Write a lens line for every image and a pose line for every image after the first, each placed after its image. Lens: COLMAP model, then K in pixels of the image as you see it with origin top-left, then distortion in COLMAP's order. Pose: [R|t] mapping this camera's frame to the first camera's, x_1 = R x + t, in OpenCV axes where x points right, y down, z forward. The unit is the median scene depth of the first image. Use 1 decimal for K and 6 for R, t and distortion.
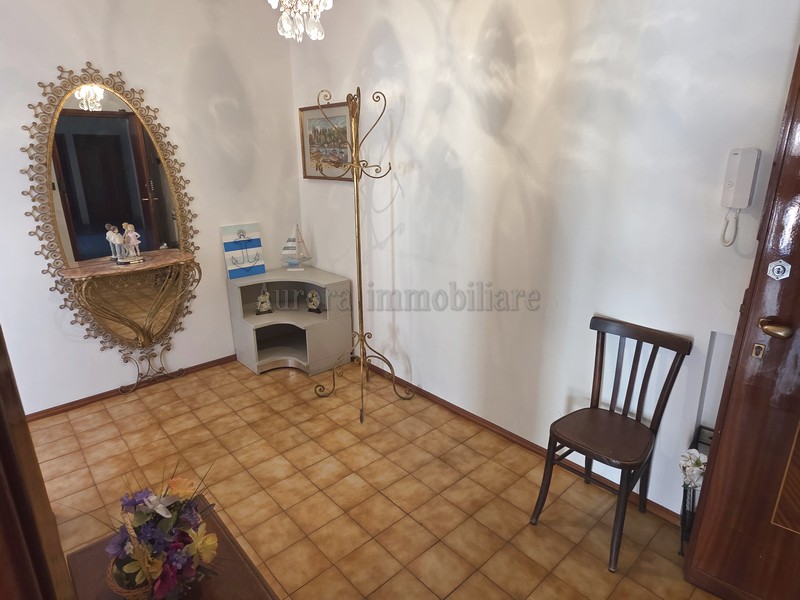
lens RADIAL K [[467.6, 0, 400.9], [0, 467.6, 300.4], [0, 0, 1]] dist [0.002890, -0.002044]
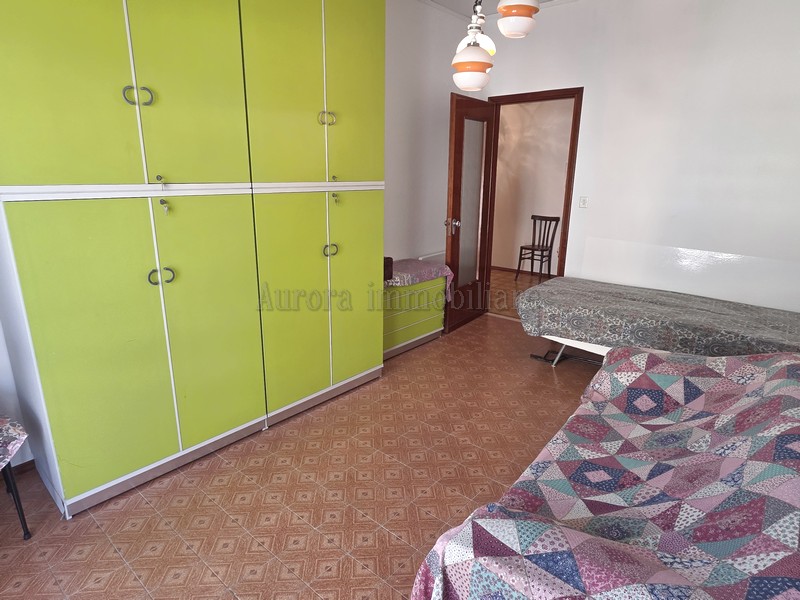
lens RADIAL K [[467.6, 0, 400.9], [0, 467.6, 300.4], [0, 0, 1]] dist [0.002890, -0.002044]
pose [[0.993006, -0.017166, 0.116813, -0.711557], [0.021050, 0.999263, -0.032101, 0.582896], [-0.116176, 0.034336, 0.992635, -1.689364]]
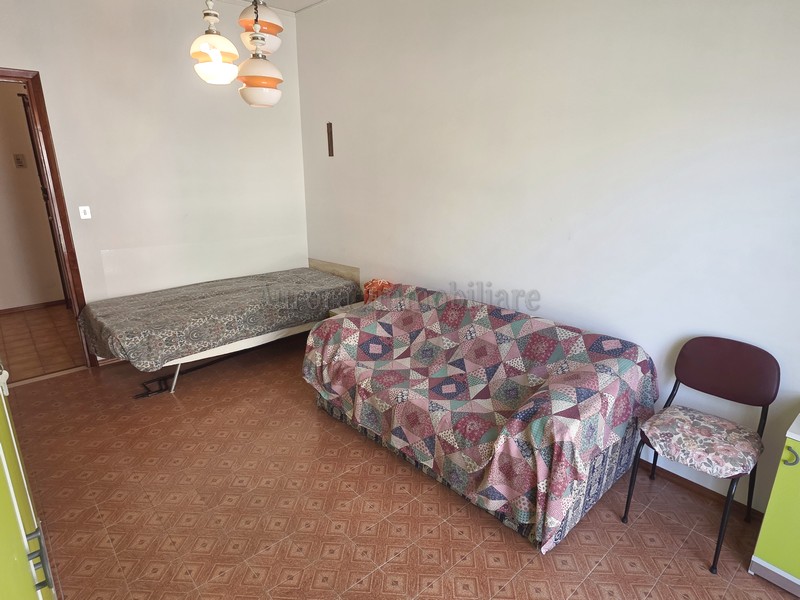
lens RADIAL K [[467.6, 0, 400.9], [0, 467.6, 300.4], [0, 0, 1]] dist [0.002890, -0.002044]
pose [[0.014162, -0.285826, 0.958177, -1.270941], [0.294131, 0.917066, 0.269216, 0.341399], [-0.955660, 0.278017, 0.097058, -1.107642]]
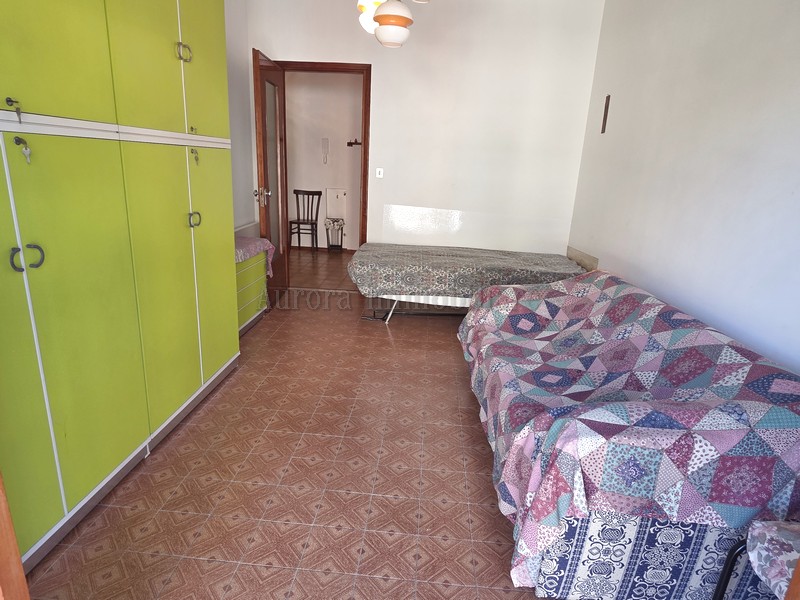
lens RADIAL K [[467.6, 0, 400.9], [0, 467.6, 300.4], [0, 0, 1]] dist [0.002890, -0.002044]
pose [[0.727131, -0.154994, 0.668773, -1.090915], [0.155187, 0.986073, 0.059802, 0.587478], [-0.668728, 0.060301, 0.741058, -1.501216]]
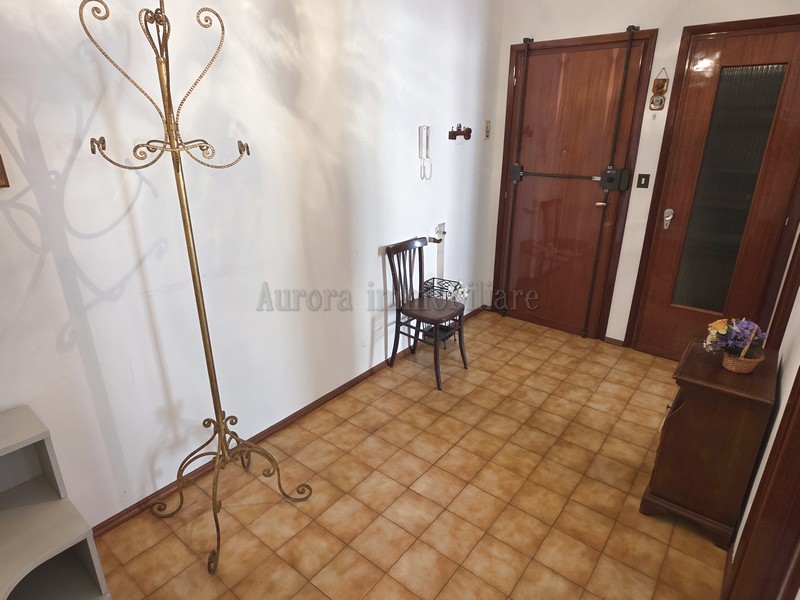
lens RADIAL K [[467.6, 0, 400.9], [0, 467.6, 300.4], [0, 0, 1]] dist [0.002890, -0.002044]
pose [[-0.161751, -0.338854, 0.926830, -0.769807], [0.288383, 0.881969, 0.372781, -0.275851], [-0.943754, 0.327579, -0.044939, 0.892393]]
